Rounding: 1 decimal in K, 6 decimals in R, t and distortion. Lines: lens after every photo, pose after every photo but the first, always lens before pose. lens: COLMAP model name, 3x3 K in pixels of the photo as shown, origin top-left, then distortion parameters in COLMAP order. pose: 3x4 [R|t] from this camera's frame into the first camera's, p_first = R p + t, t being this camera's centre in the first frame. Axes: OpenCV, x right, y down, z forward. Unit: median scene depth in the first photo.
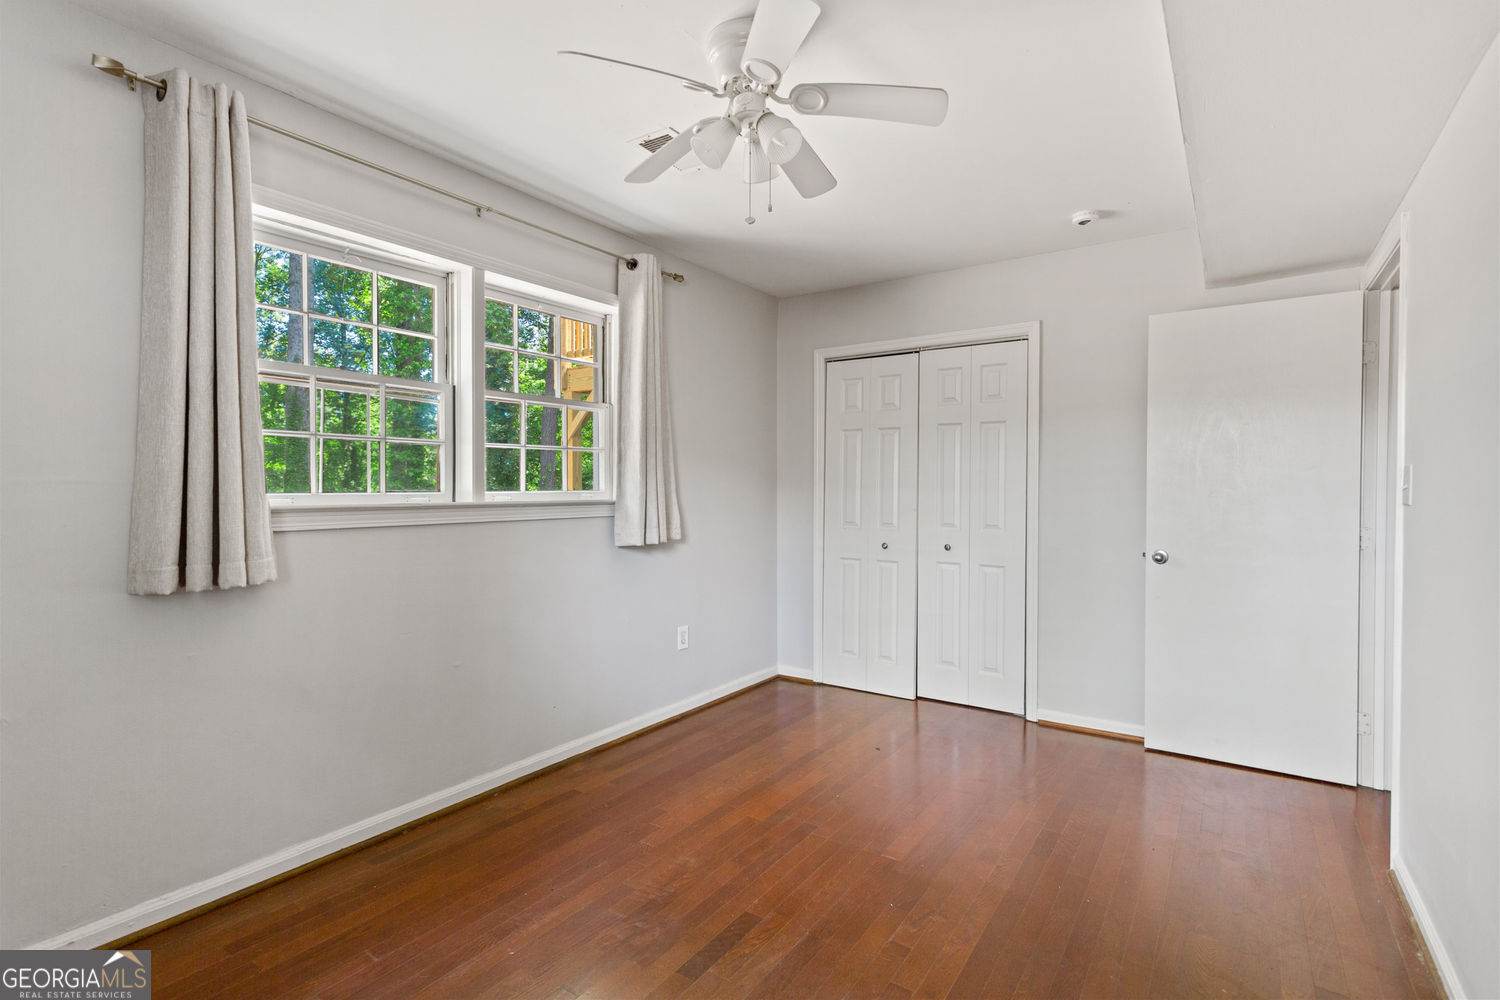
lens RADIAL K [[711.9, 0, 747.7], [0, 711.9, 494.5], [0, 0, 1]] dist [0.003780, 0.000416]
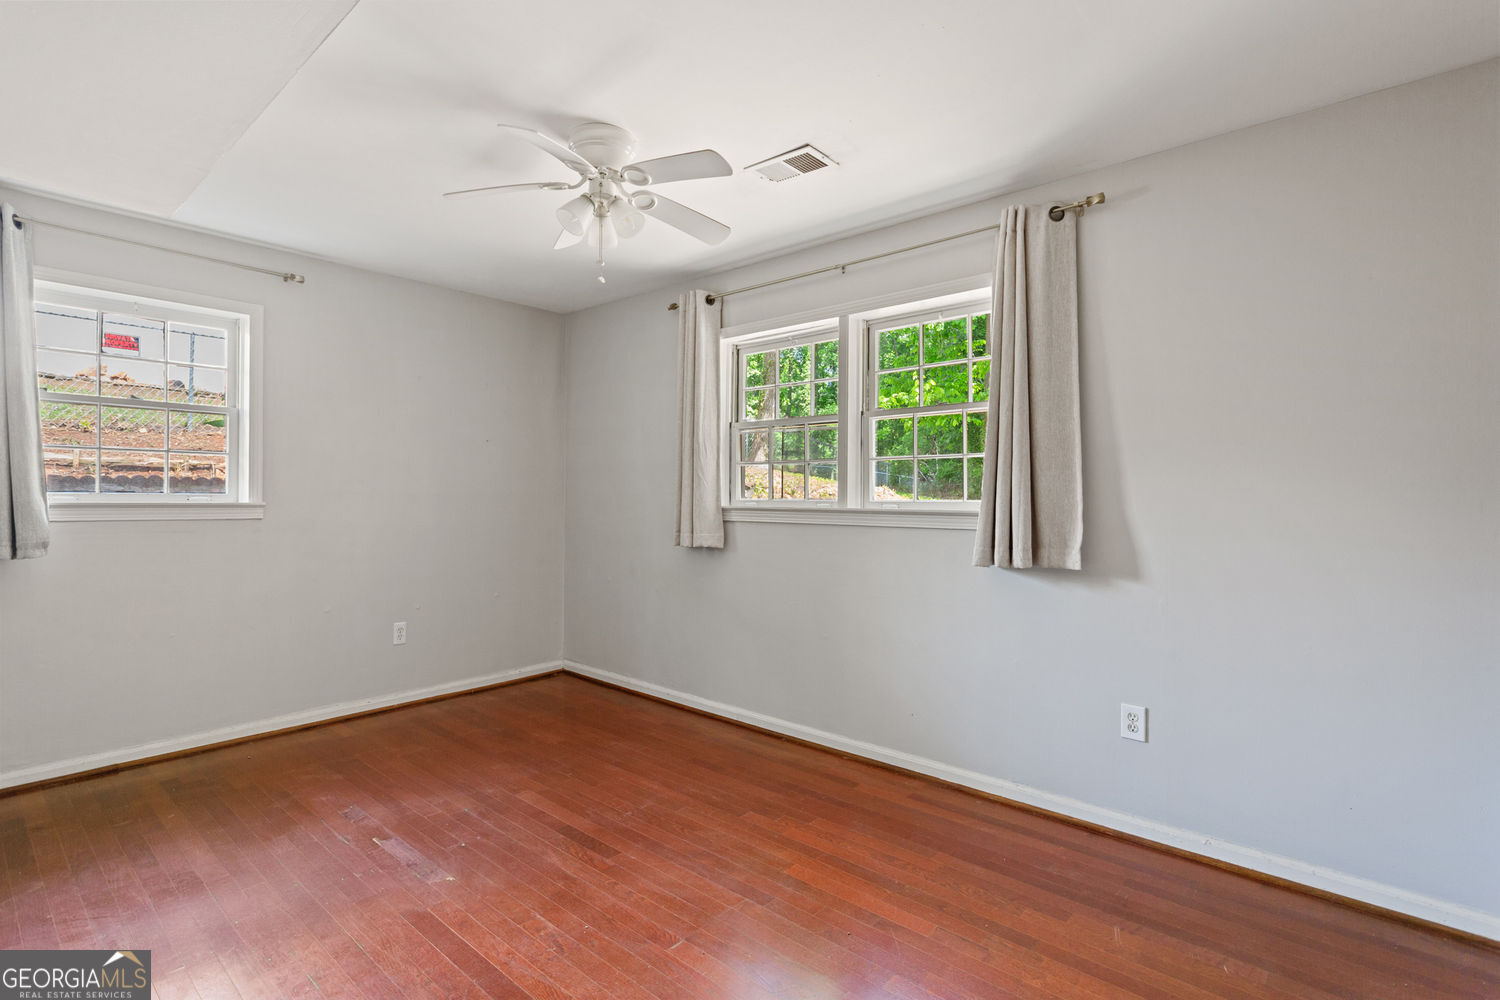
lens RADIAL K [[711.9, 0, 747.7], [0, 711.9, 494.5], [0, 0, 1]] dist [0.003780, 0.000416]
pose [[-0.116868, -0.006985, -0.993123, 0.876120], [-0.017124, 0.999841, -0.005017, -0.003905], [0.993000, 0.016419, -0.116969, 1.018787]]
